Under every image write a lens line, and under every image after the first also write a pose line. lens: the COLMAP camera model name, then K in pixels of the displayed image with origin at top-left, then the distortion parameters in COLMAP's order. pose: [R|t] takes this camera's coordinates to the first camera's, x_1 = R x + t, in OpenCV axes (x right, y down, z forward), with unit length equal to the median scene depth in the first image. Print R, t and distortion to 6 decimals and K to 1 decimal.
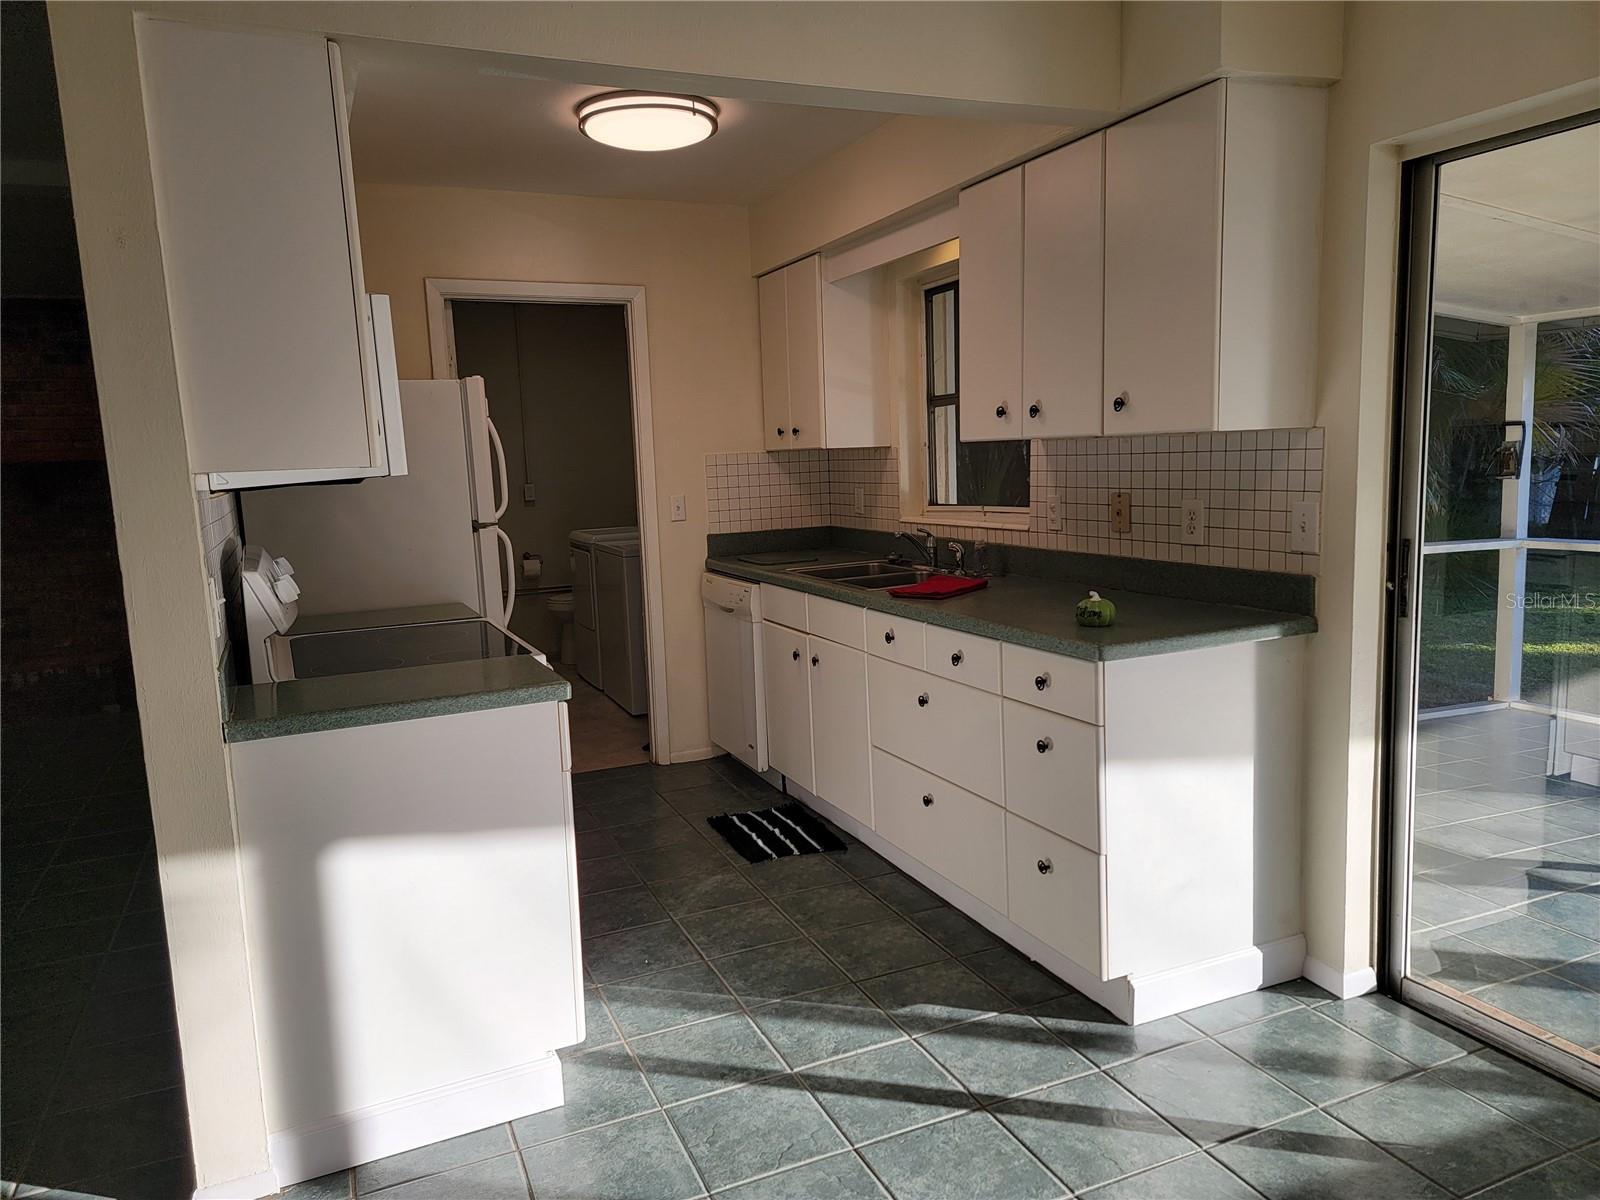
lens RADIAL K [[1099.5, 0, 790.1], [0, 1099.5, 604.0], [0, 0, 1]] dist [0.097443, -0.082976]
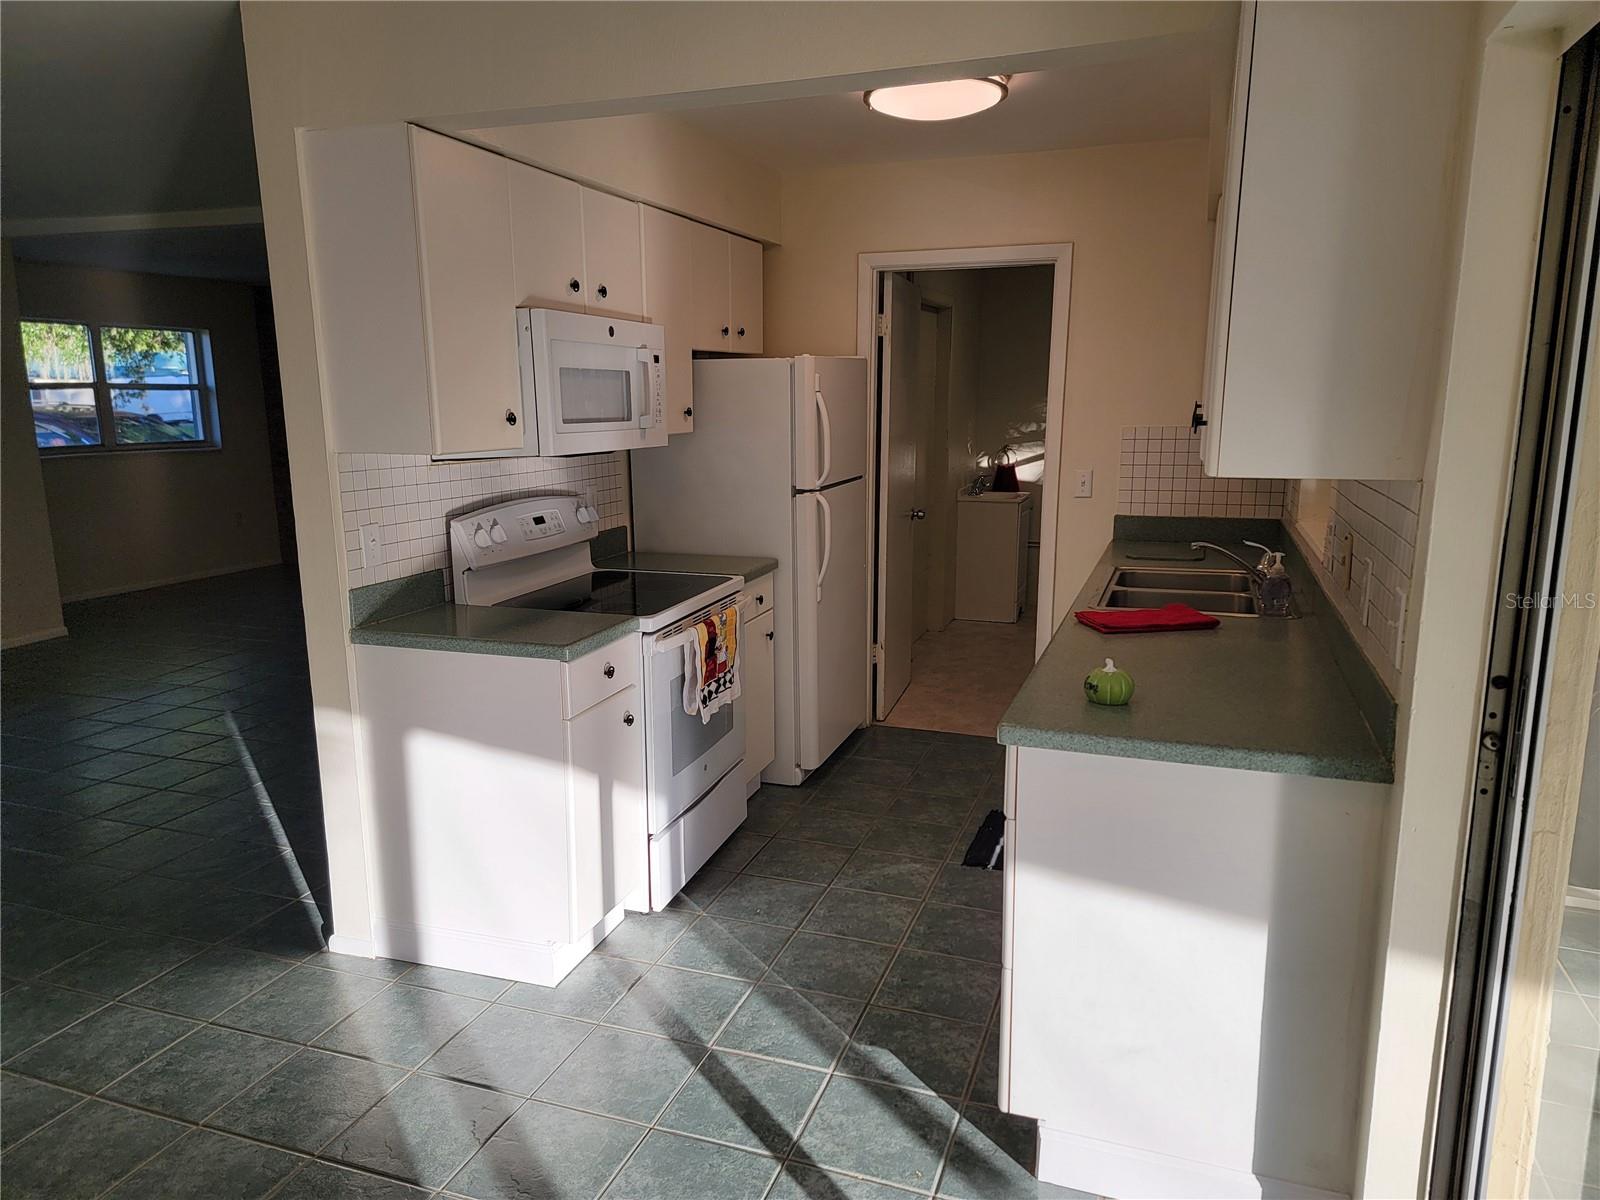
lens RADIAL K [[1099.5, 0, 785.6], [0, 1099.5, 587.2], [0, 0, 1]] dist [0.097443, -0.082976]
pose [[0.725761, 0.156095, -0.670004, 0.633213], [-0.117500, 0.987734, 0.102840, -0.118850], [0.677838, 0.004088, 0.735200, 0.241502]]
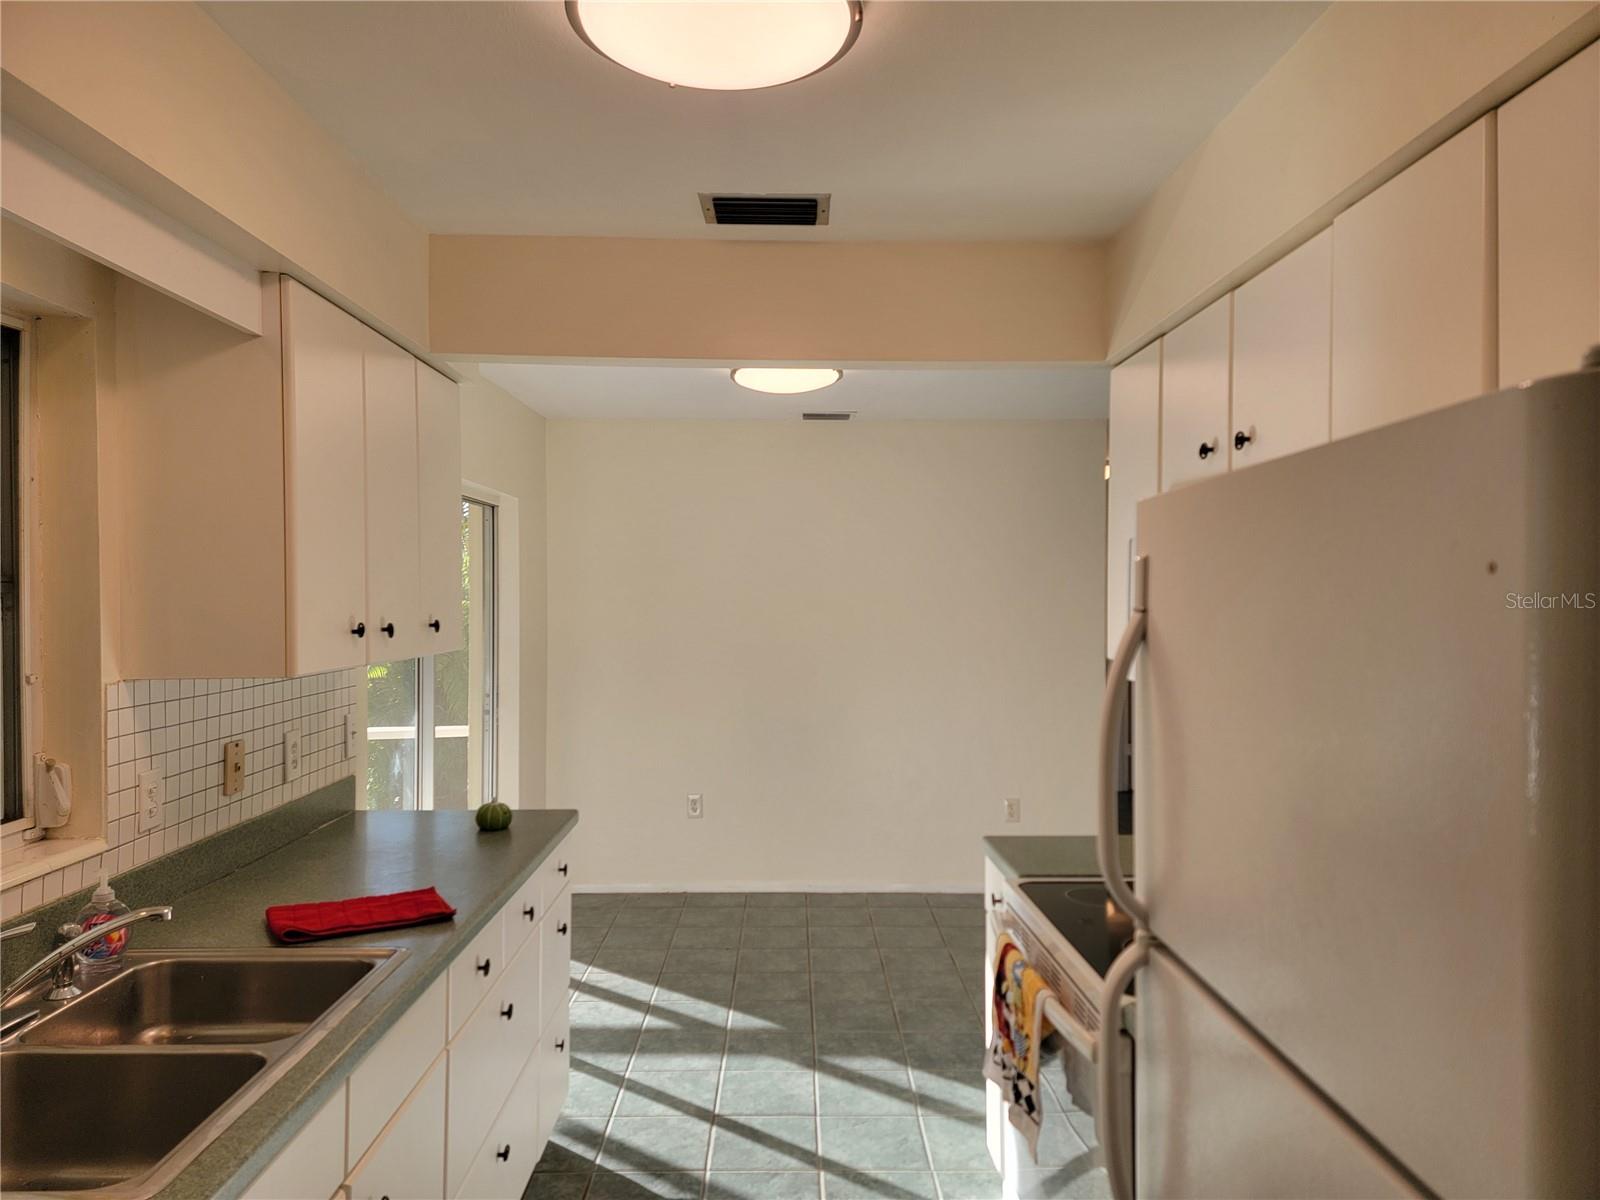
lens RADIAL K [[1099.5, 0, 803.5], [0, 1099.5, 600.5], [0, 0, 1]] dist [0.097443, -0.082976]
pose [[-0.923564, 0.030542, 0.382227, -0.418418], [0.082785, 0.989196, 0.120988, -0.303754], [-0.374402, 0.143382, -0.916114, 1.834880]]
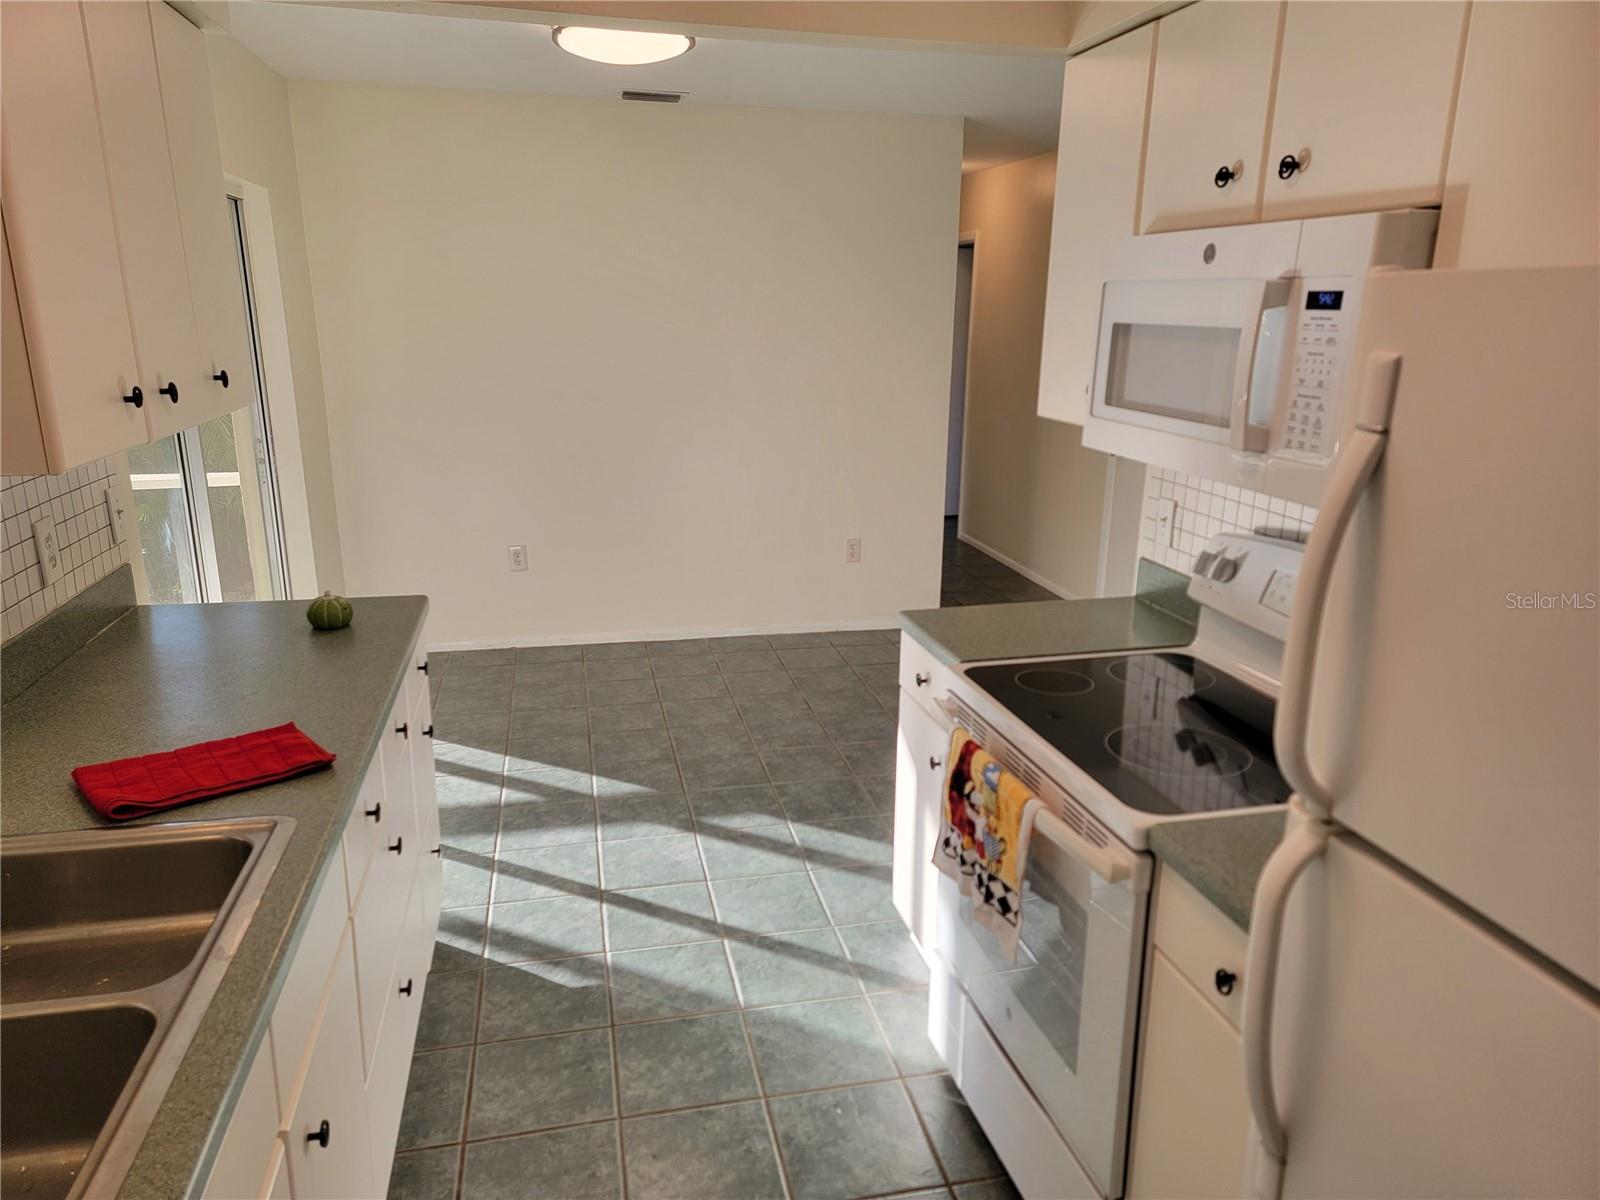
lens RADIAL K [[1099.5, 0, 805.6], [0, 1099.5, 609.7], [0, 0, 1]] dist [0.097443, -0.082976]
pose [[-0.982951, -0.026646, 0.181927, -0.262575], [0.047535, 0.918978, 0.391432, -0.326721], [-0.177617, 0.393406, -0.902044, 1.732346]]
